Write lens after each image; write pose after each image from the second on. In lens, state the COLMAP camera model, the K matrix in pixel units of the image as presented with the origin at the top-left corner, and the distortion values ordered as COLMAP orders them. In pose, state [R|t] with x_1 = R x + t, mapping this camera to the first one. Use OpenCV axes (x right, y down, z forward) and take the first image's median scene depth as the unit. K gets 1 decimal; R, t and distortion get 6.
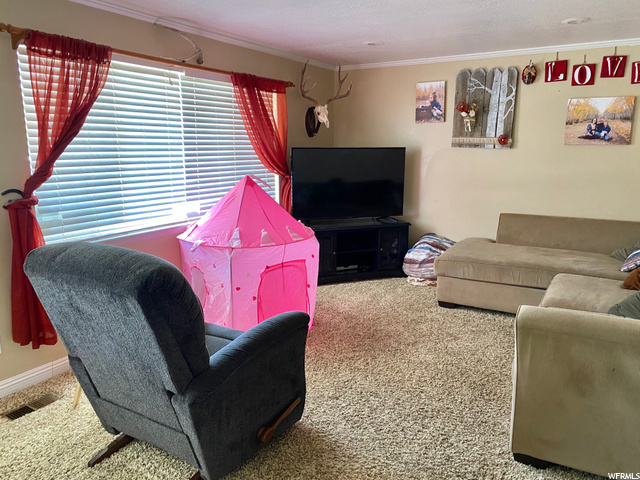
lens RADIAL K [[490.3, 0, 320.0], [0, 490.3, 240.0], [0, 0, 1]] dist [0.005201, 0.008096]
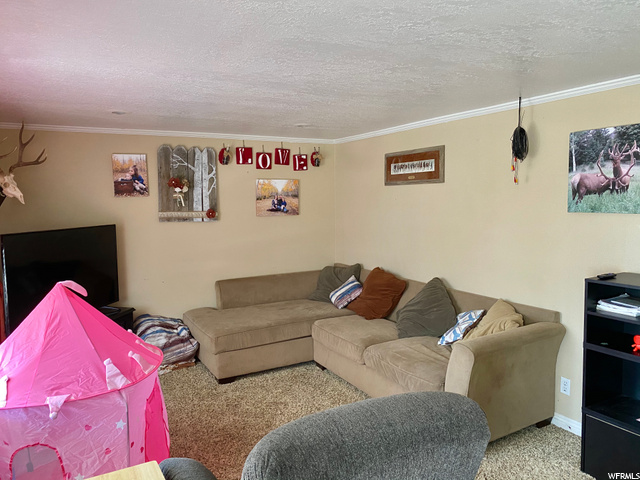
lens RADIAL K [[490.3, 0, 320.0], [0, 490.3, 240.0], [0, 0, 1]] dist [0.005201, 0.008096]
pose [[0.500736, -0.081857, 0.861721, -0.435460], [0.177403, 0.984091, -0.009606, -0.094598], [-0.847226, 0.157682, 0.507292, 0.263749]]
